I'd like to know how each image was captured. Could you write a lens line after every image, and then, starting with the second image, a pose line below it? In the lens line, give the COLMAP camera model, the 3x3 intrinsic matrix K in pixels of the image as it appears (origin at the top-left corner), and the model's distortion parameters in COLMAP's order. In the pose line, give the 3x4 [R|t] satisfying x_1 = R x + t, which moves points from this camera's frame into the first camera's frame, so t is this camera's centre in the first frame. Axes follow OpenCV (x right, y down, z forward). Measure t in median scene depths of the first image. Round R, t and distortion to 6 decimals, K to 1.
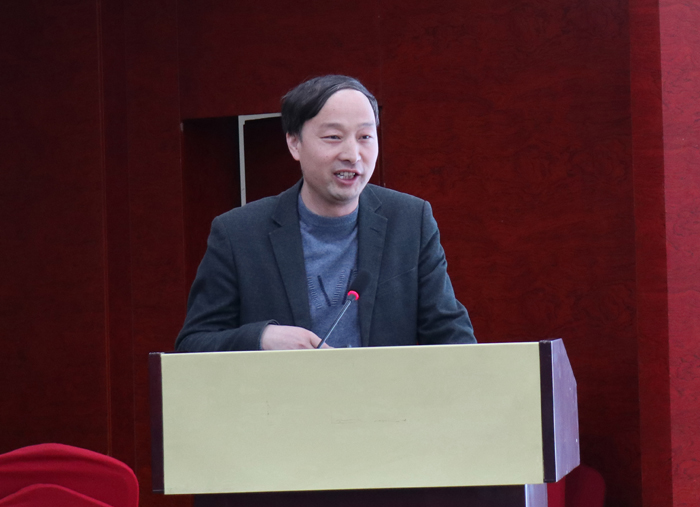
lens RADIAL K [[2353.3, 0, 350.6], [0, 2353.3, 211.5], [0, 0, 1]] dist [0.100804, 1.781408]
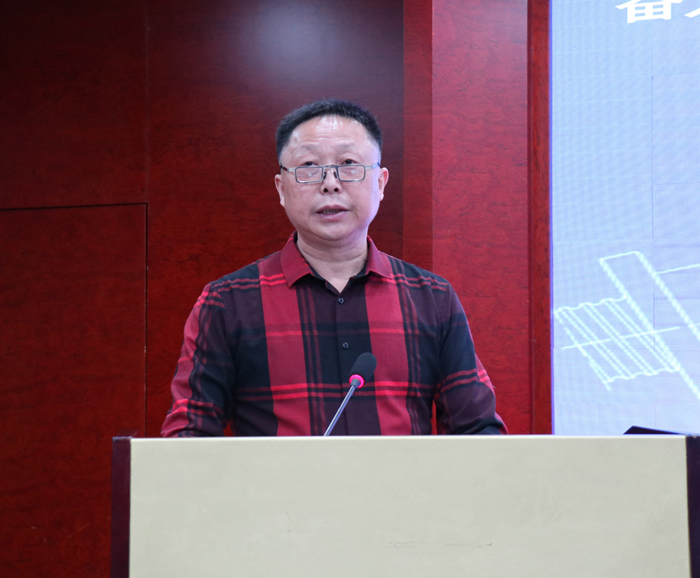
lens RADIAL K [[1437.6, 0, 278.7], [0, 1437.6, 266.8], [0, 0, 1]] dist [0.176834, -0.046435]
pose [[0.982966, 0.039710, 0.179445, -0.064895], [-0.034158, 0.998841, -0.033924, 0.013332], [-0.180584, 0.027216, 0.983183, 0.328420]]
